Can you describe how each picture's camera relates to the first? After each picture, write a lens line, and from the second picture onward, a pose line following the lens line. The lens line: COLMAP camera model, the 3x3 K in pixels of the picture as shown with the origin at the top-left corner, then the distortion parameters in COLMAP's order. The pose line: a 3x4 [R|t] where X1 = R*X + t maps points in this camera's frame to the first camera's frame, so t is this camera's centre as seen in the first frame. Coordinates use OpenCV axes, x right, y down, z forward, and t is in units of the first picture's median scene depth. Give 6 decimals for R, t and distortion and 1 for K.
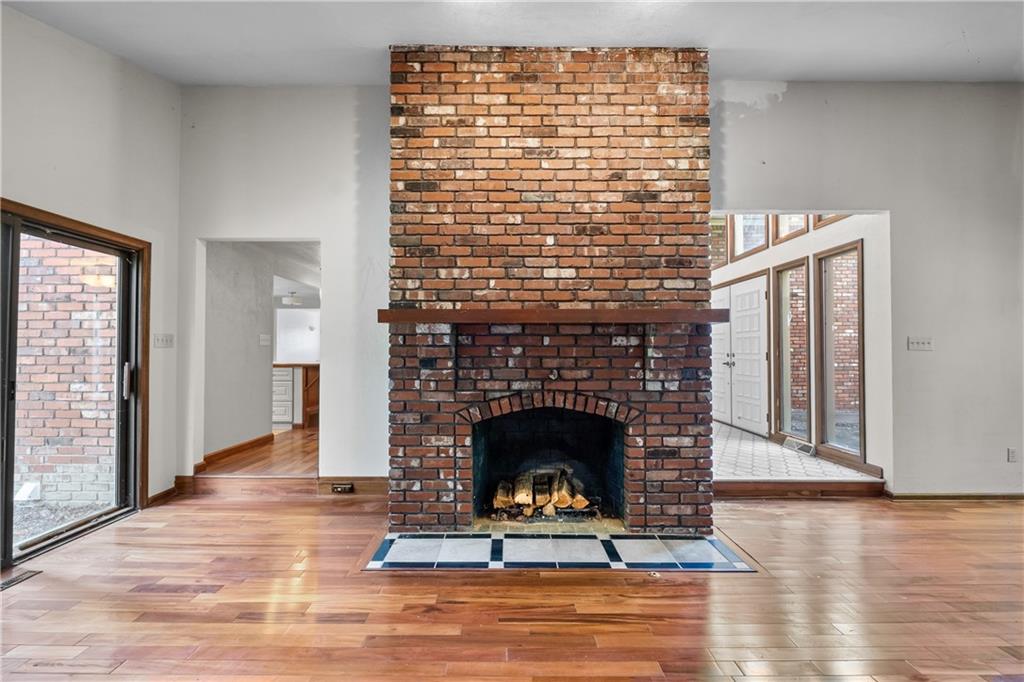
lens RADIAL K [[444.0, 0, 501.6], [0, 444.0, 345.7], [0, 0, 1]] dist [-0.009049, 0.000575]
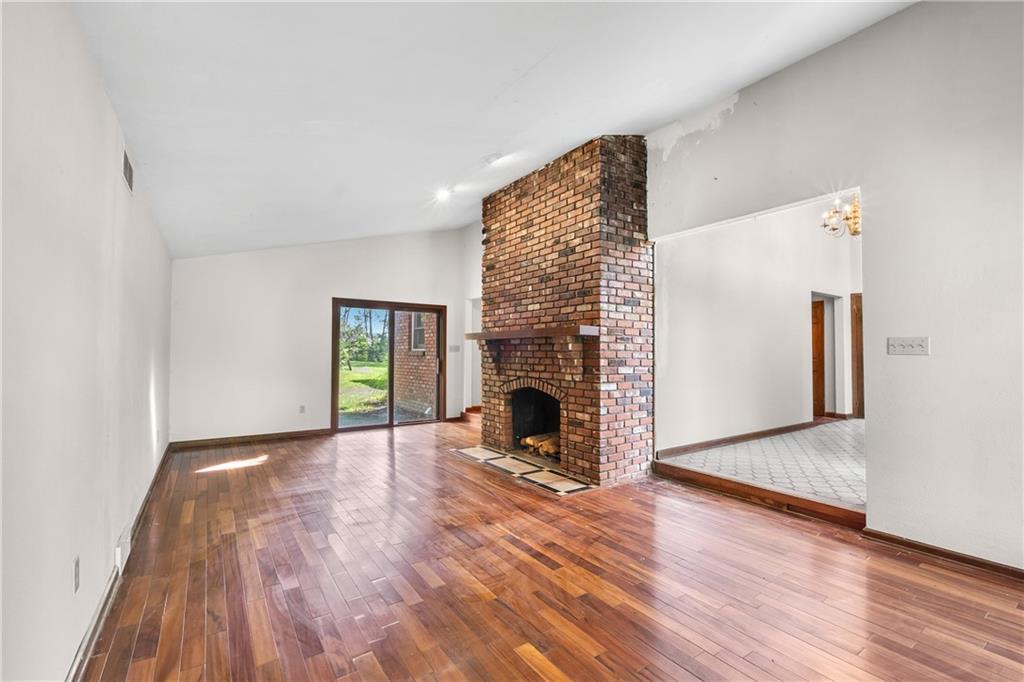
lens RADIAL K [[444.0, 0, 507.7], [0, 444.0, 343.1], [0, 0, 1]] dist [-0.009049, 0.000575]
pose [[0.564047, -0.016959, -0.825568, 1.450775], [0.008935, 0.999856, -0.014434, -0.005441], [0.825694, 0.000765, 0.564118, -0.022949]]
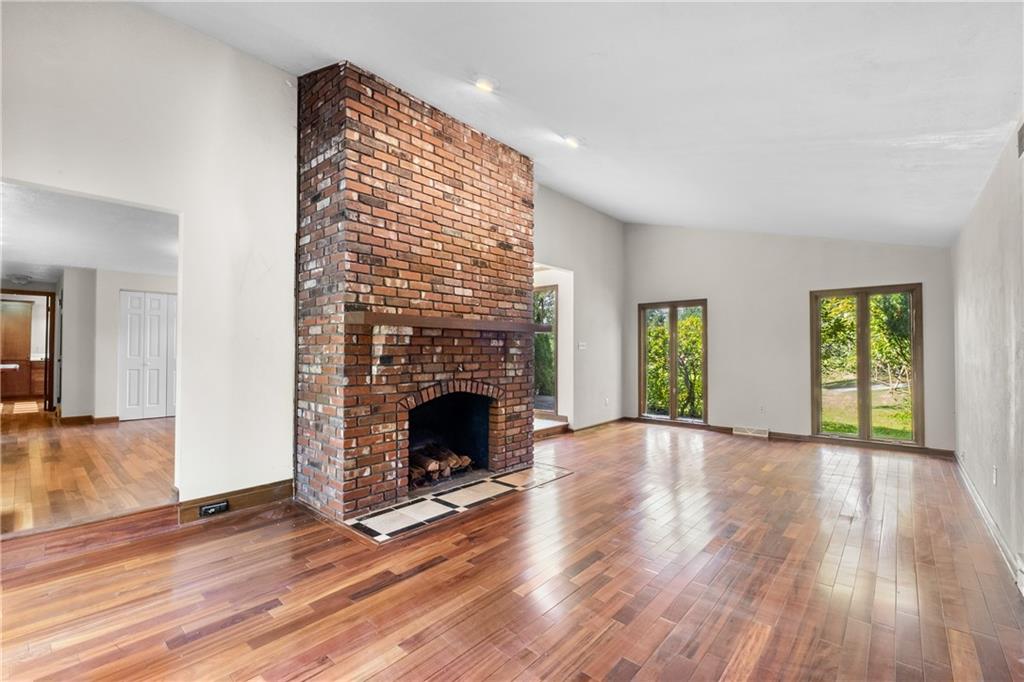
lens RADIAL K [[444.0, 0, 509.8], [0, 444.0, 342.4], [0, 0, 1]] dist [-0.009049, 0.000575]
pose [[0.659523, 0.014059, 0.751553, -0.786595], [-0.013114, 0.999888, -0.007197, -0.002761], [-0.751570, -0.005109, 0.659634, 0.005365]]
